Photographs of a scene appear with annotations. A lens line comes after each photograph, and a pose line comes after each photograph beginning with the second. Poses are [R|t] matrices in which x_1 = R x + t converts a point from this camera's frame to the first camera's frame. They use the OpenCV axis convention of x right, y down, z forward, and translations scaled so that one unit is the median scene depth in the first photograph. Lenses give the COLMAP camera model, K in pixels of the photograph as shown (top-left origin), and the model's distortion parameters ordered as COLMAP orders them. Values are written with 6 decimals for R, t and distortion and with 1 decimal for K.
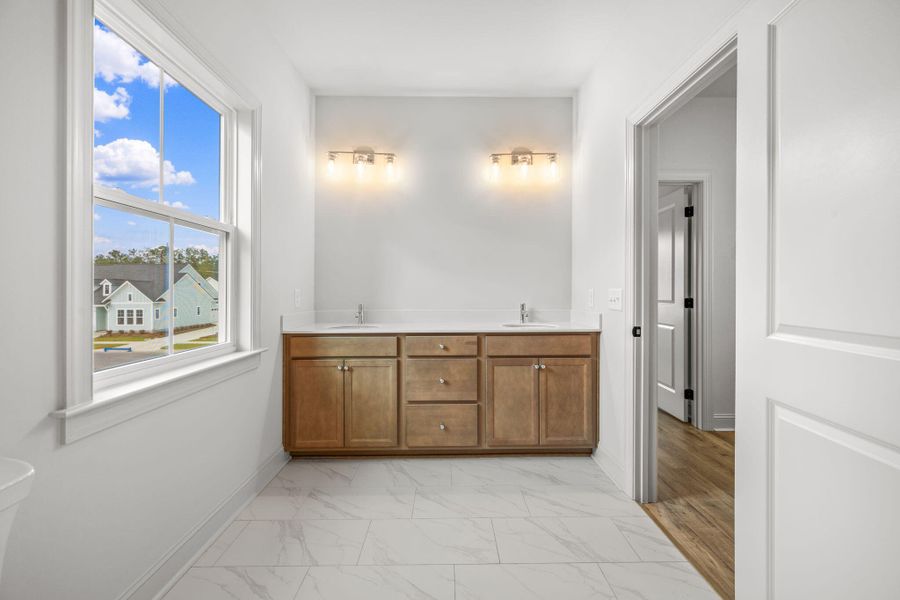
lens RADIAL K [[355.9, 0, 449.8], [0, 355.9, 293.6], [0, 0, 1]] dist [0.001238, -0.000139]
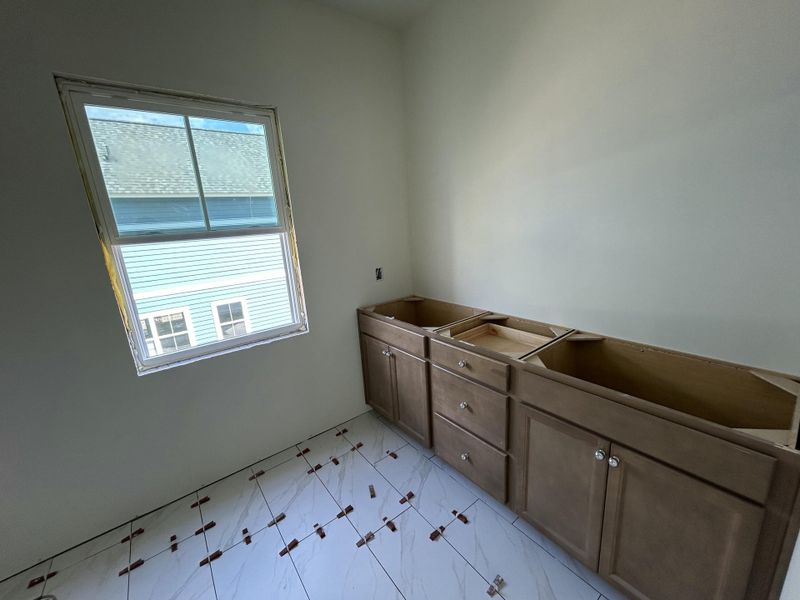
lens RADIAL K [[321.7, 0, 400.0], [0, 321.7, 300.0], [0, 0, 1]] dist [0.000694, 0.000284]
pose [[0.598368, 0.154034, -0.786275, 0.402308], [0.062656, 0.969345, 0.237580, -0.147898], [0.798768, -0.191425, 0.570374, 0.534641]]
